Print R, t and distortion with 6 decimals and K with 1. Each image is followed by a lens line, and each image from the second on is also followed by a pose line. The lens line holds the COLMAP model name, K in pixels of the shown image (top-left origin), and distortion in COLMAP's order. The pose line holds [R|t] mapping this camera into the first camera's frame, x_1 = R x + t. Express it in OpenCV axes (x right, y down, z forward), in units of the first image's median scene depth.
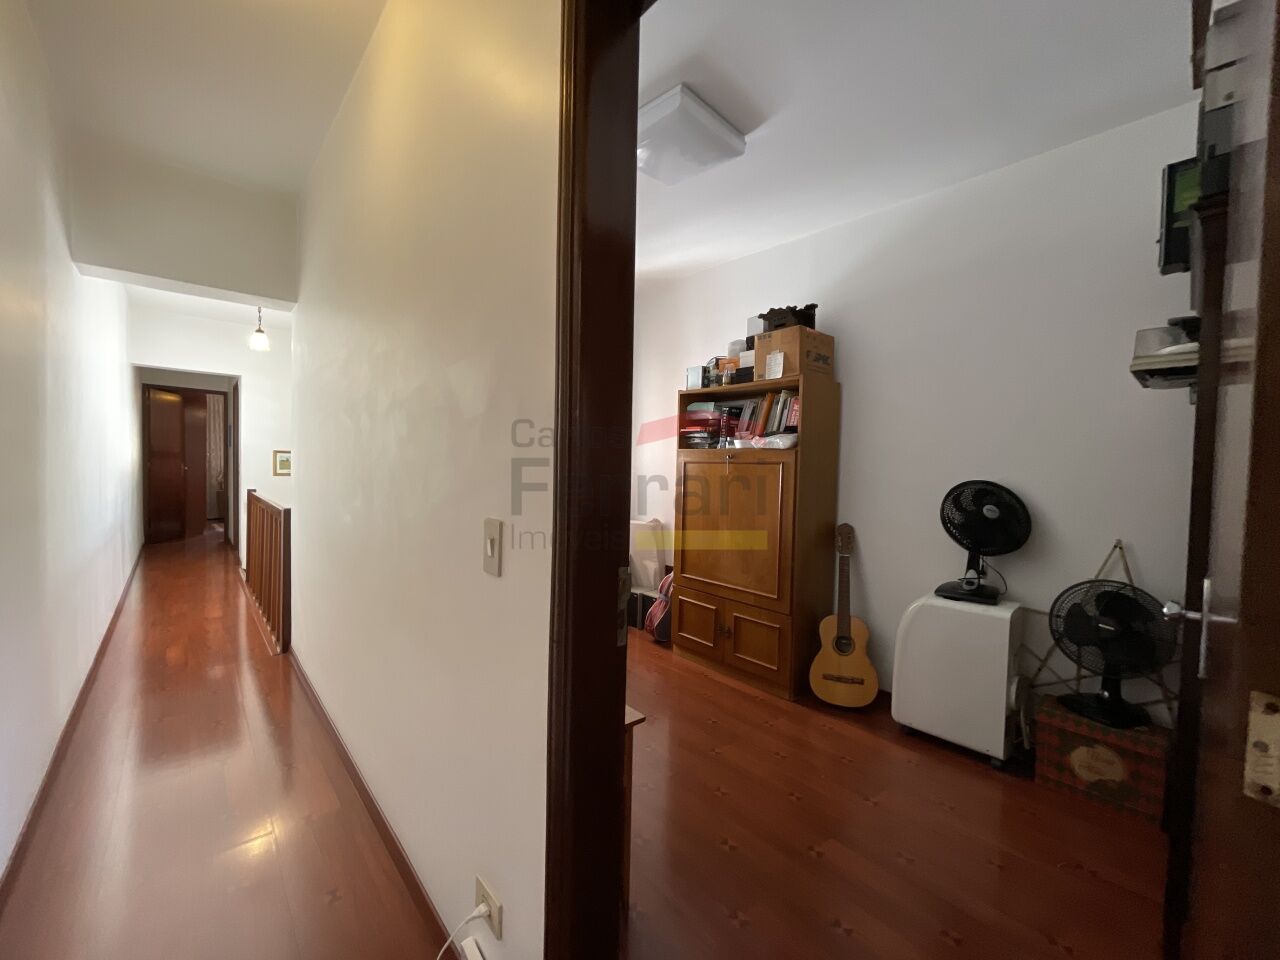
lens RADIAL K [[508.6, 0, 640.3], [0, 508.6, 482.1], [0, 0, 1]] dist [-0.000195, -0.003456]
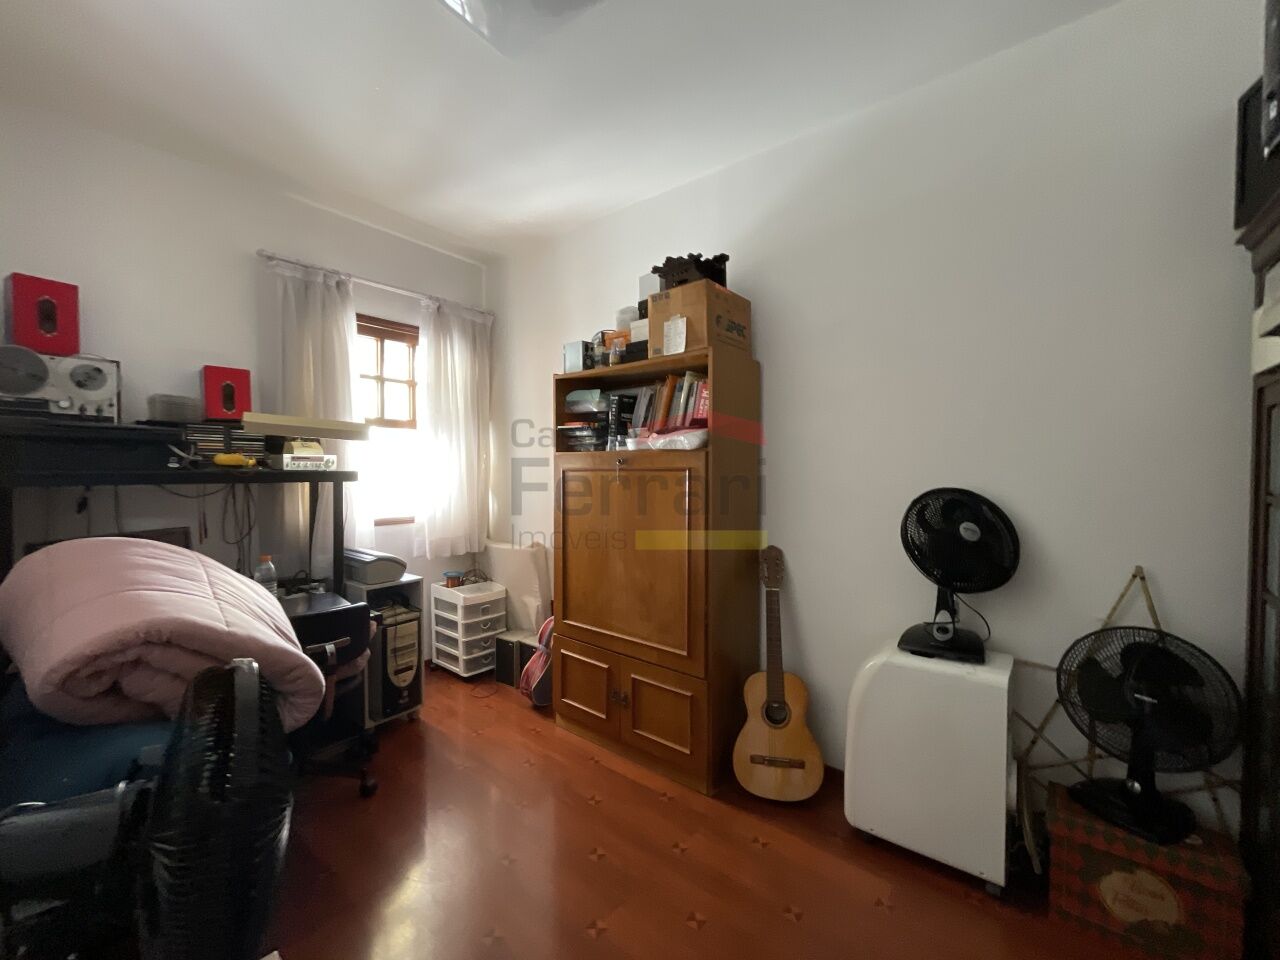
lens RADIAL K [[508.6, 0, 640.3], [0, 508.6, 482.1], [0, 0, 1]] dist [-0.000195, -0.003456]
pose [[0.986326, -0.027936, 0.162422, 0.092202], [0.028821, 0.999580, -0.003094, -0.018783], [-0.162267, 0.007733, 0.986717, 0.293406]]
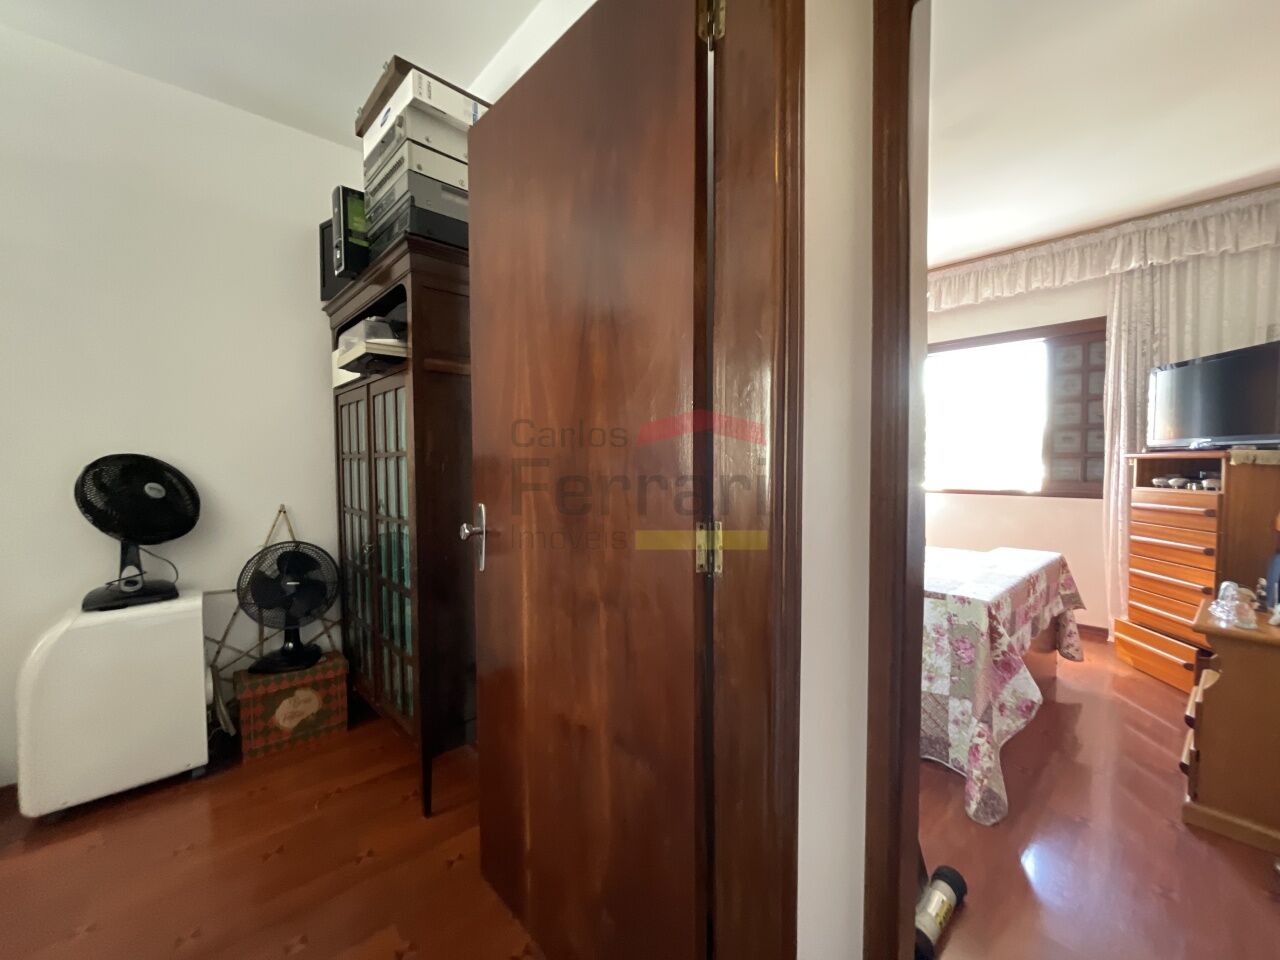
lens RADIAL K [[508.6, 0, 640.3], [0, 508.6, 482.1], [0, 0, 1]] dist [-0.000195, -0.003456]
pose [[-0.026091, -0.060769, 0.997811, -0.127902], [0.035970, 0.997447, 0.061688, 0.018109], [-0.999012, 0.037501, -0.023838, 0.182077]]
